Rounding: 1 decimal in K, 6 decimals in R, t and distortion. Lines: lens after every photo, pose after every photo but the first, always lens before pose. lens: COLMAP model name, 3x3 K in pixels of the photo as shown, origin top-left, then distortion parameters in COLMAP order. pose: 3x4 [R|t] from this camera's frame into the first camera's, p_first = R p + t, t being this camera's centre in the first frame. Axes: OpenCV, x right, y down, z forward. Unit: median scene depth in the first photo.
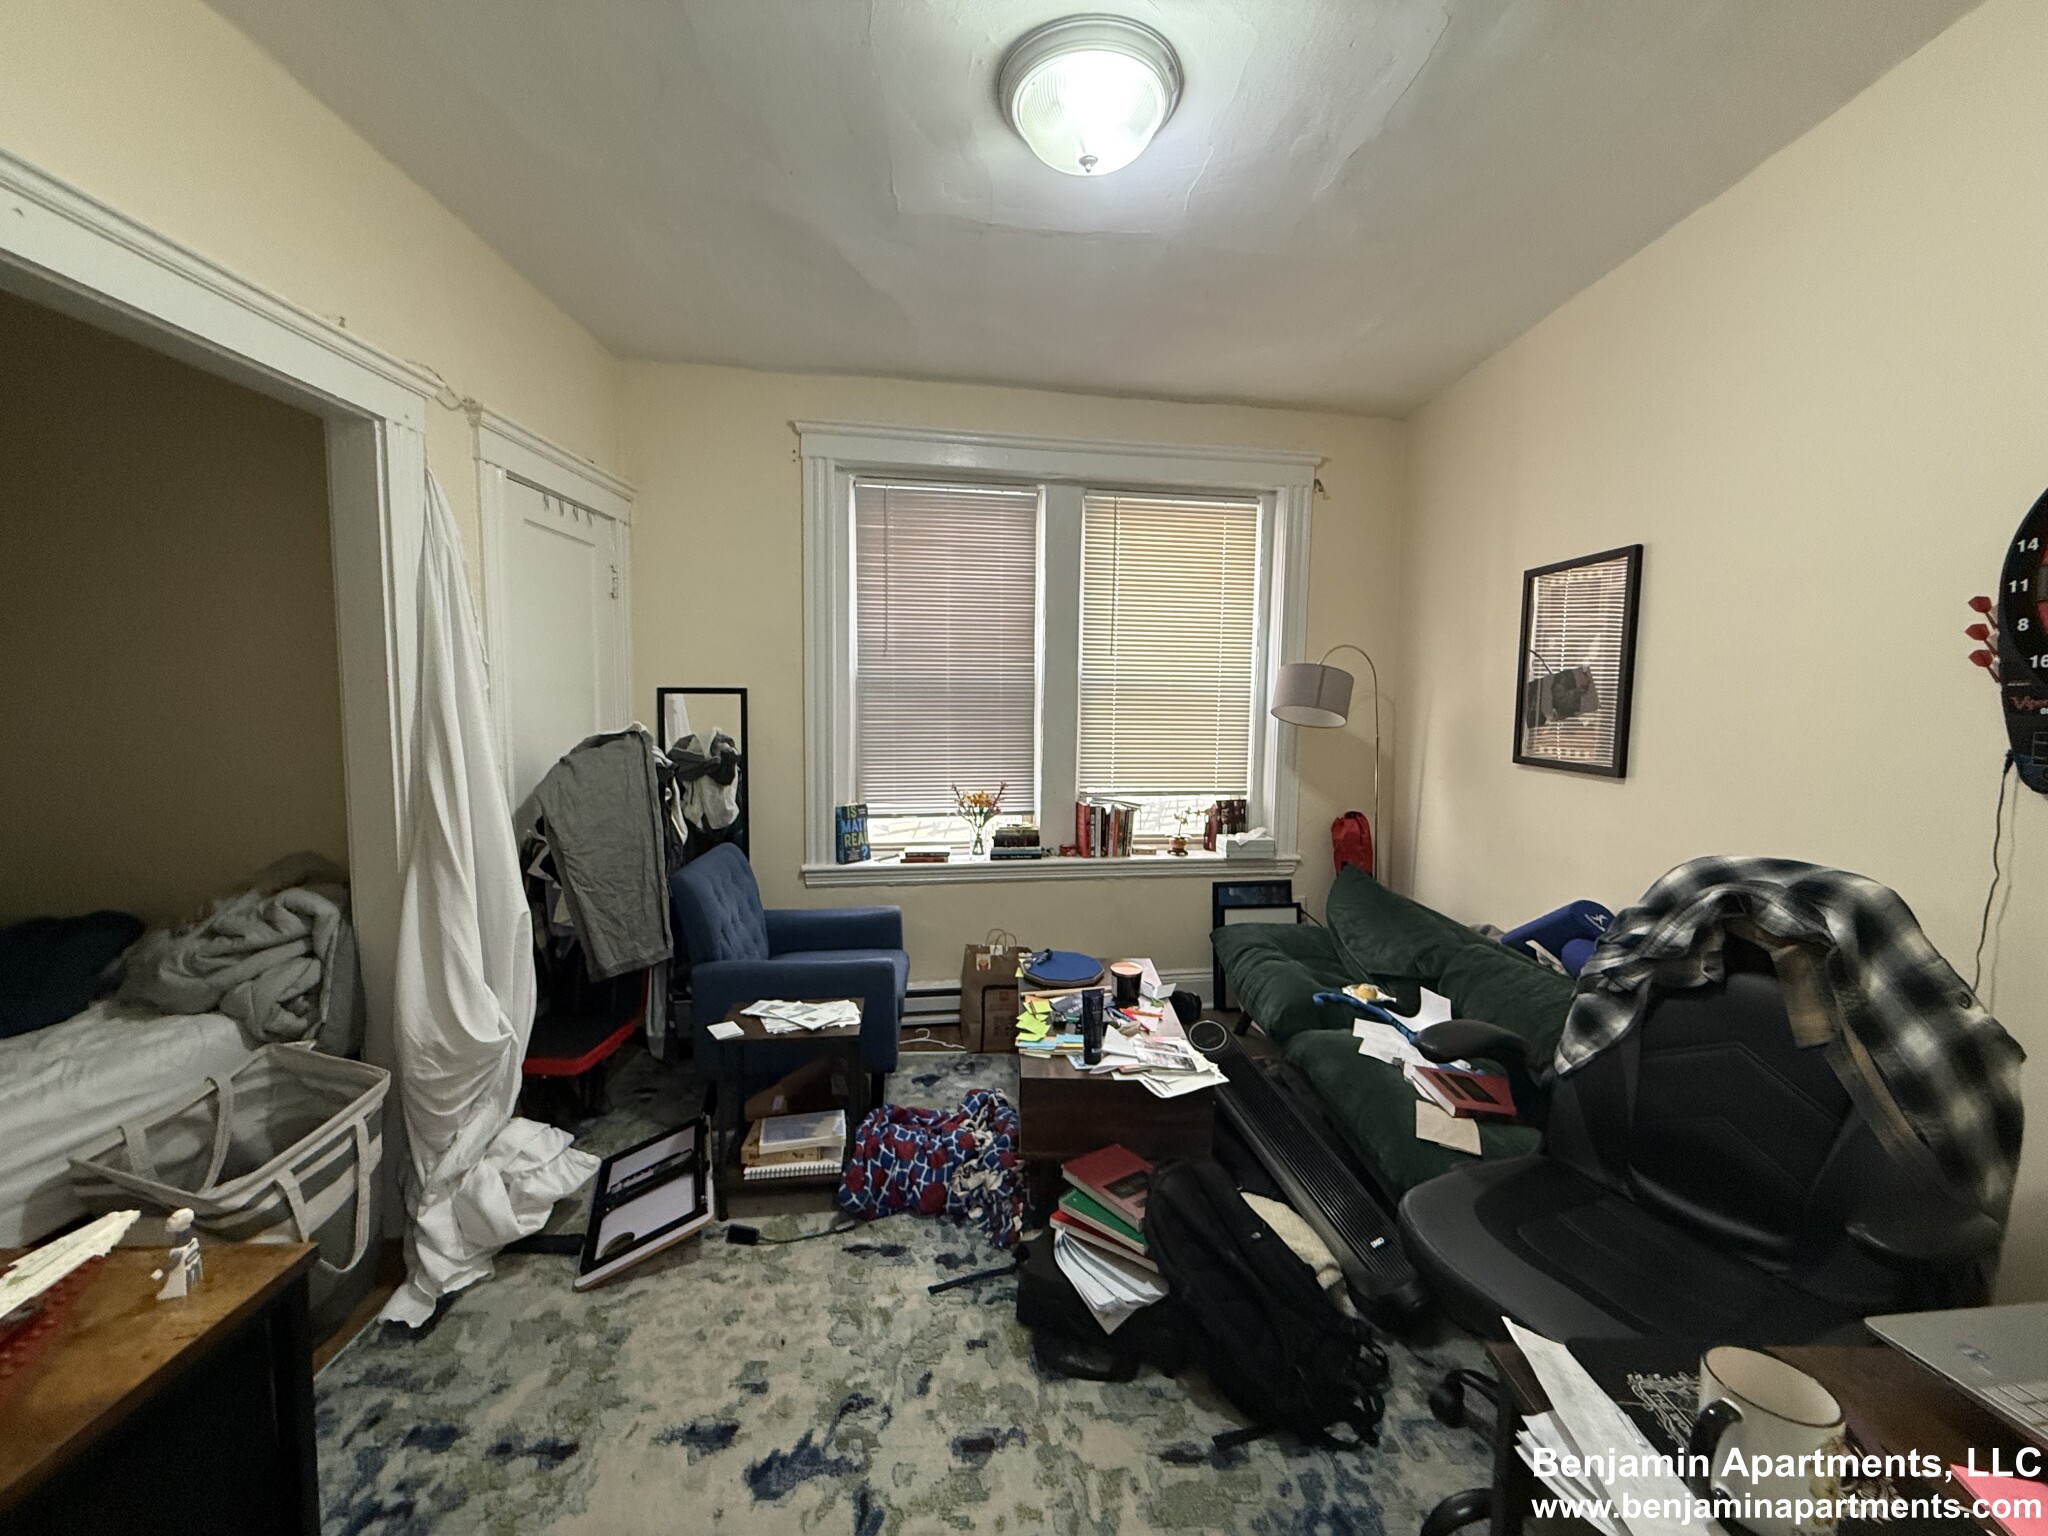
lens RADIAL K [[820.1, 0, 1015.0], [0, 820.1, 763.0], [0, 0, 1]] dist [-0.001309, 0.000508]
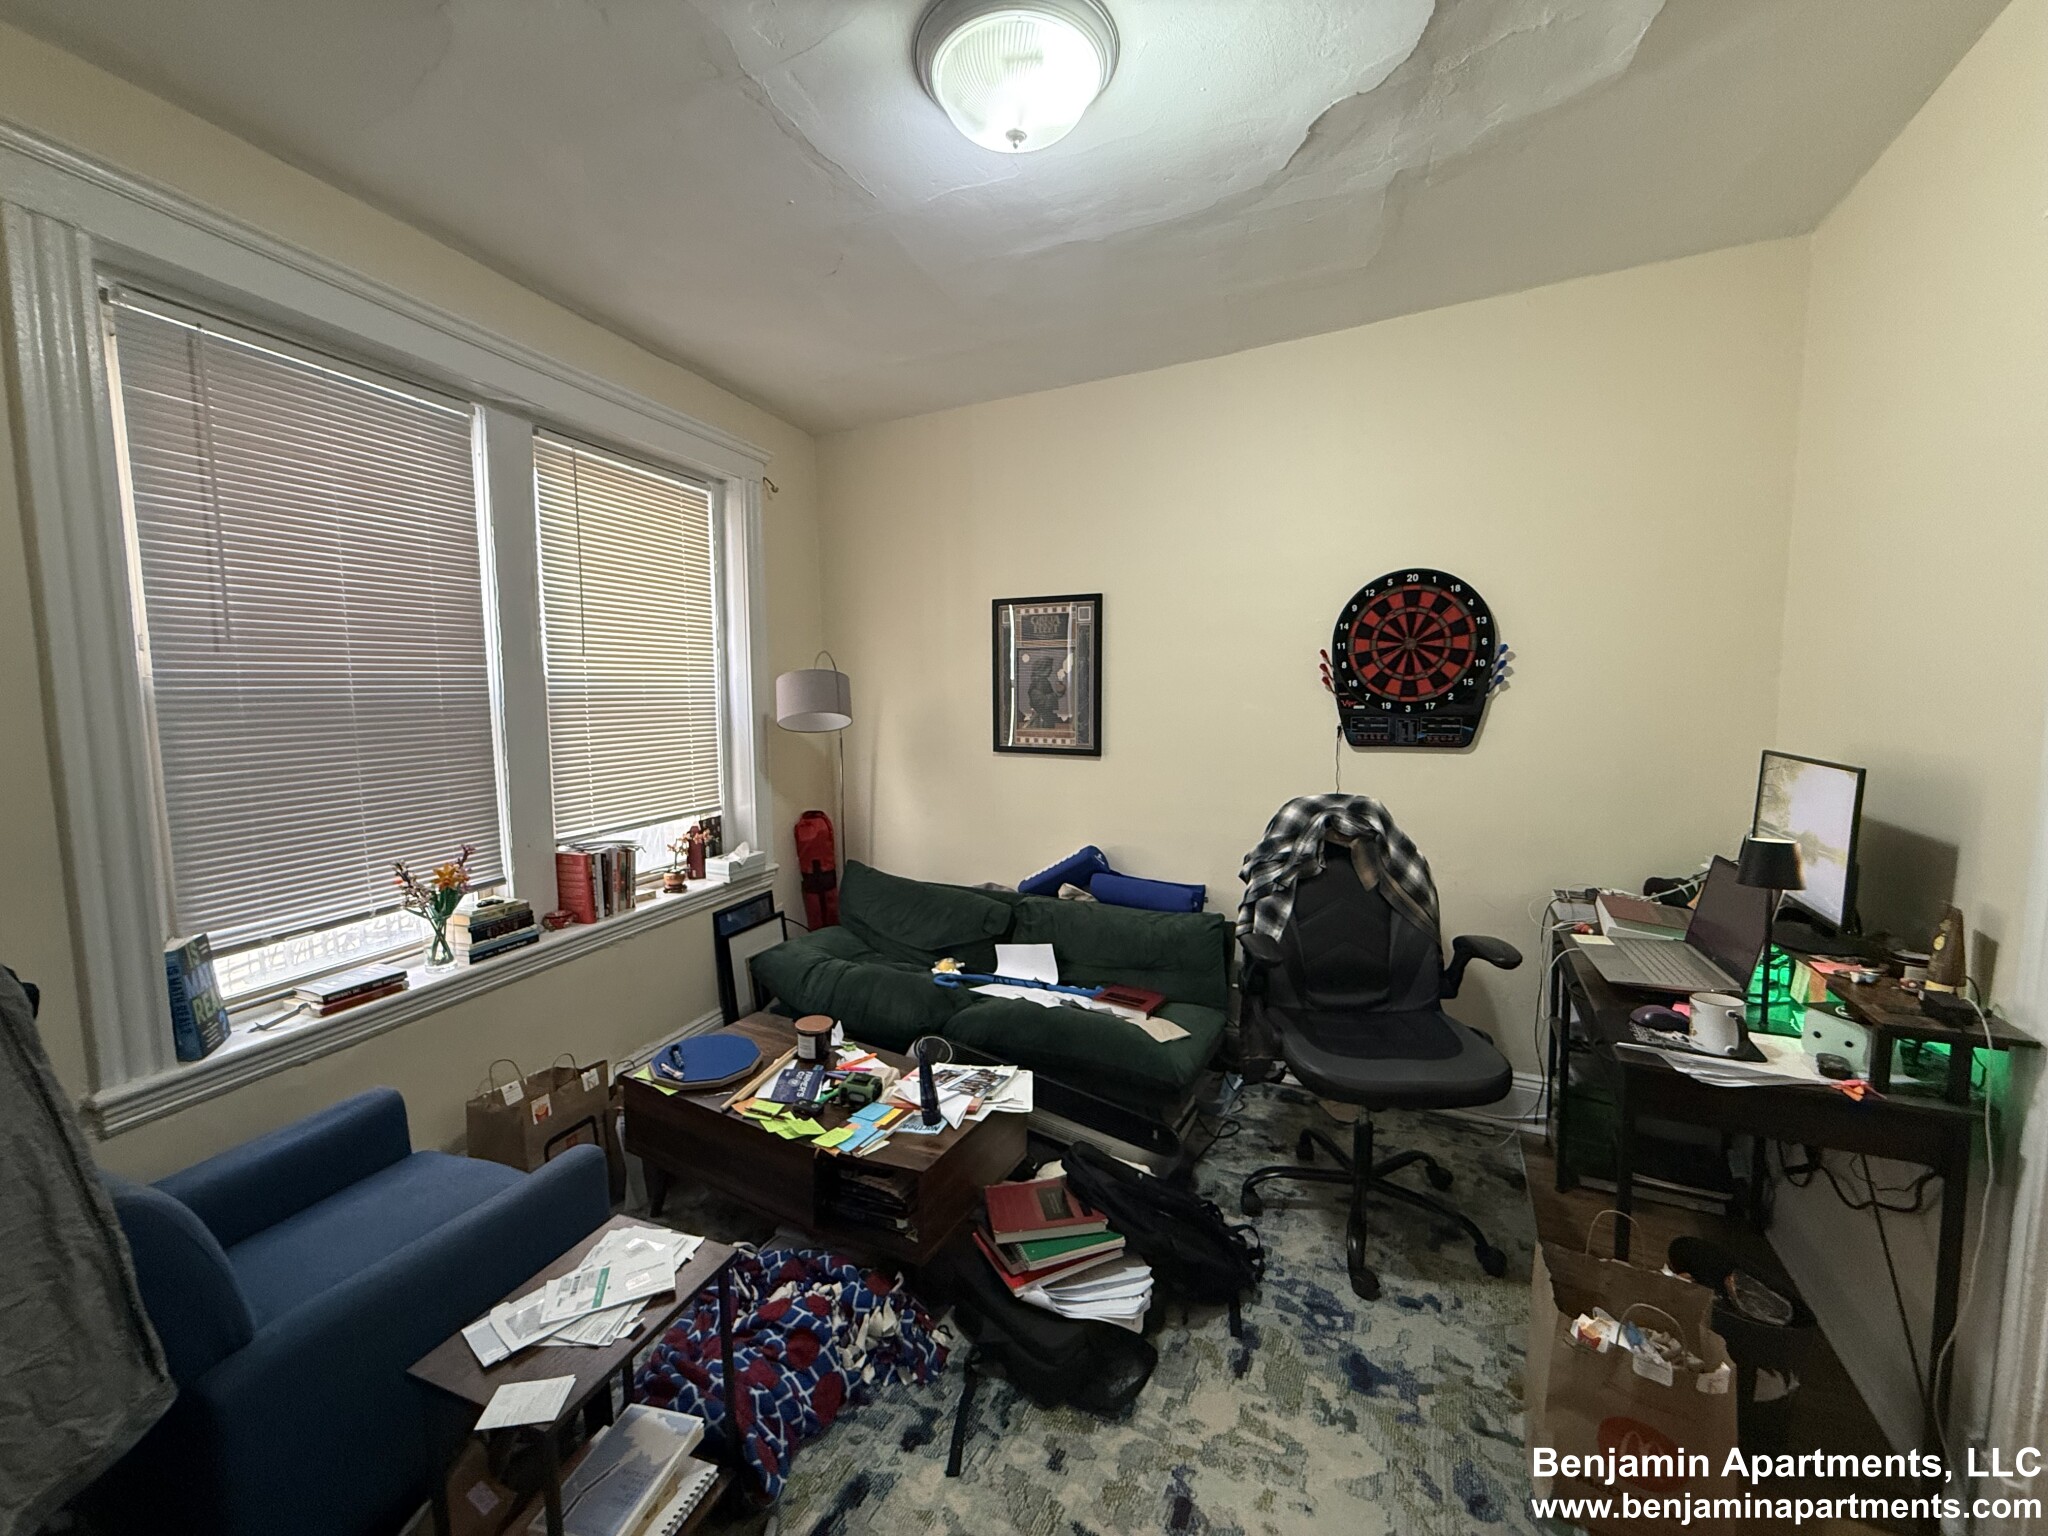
lens RADIAL K [[820.1, 0, 1020.6], [0, 820.1, 763.1], [0, 0, 1]] dist [-0.001309, 0.000508]
pose [[0.472340, -0.096104, 0.876162, -0.528156], [0.081633, 0.994535, 0.065079, -0.067960], [-0.877628, 0.040784, 0.477604, 0.401076]]
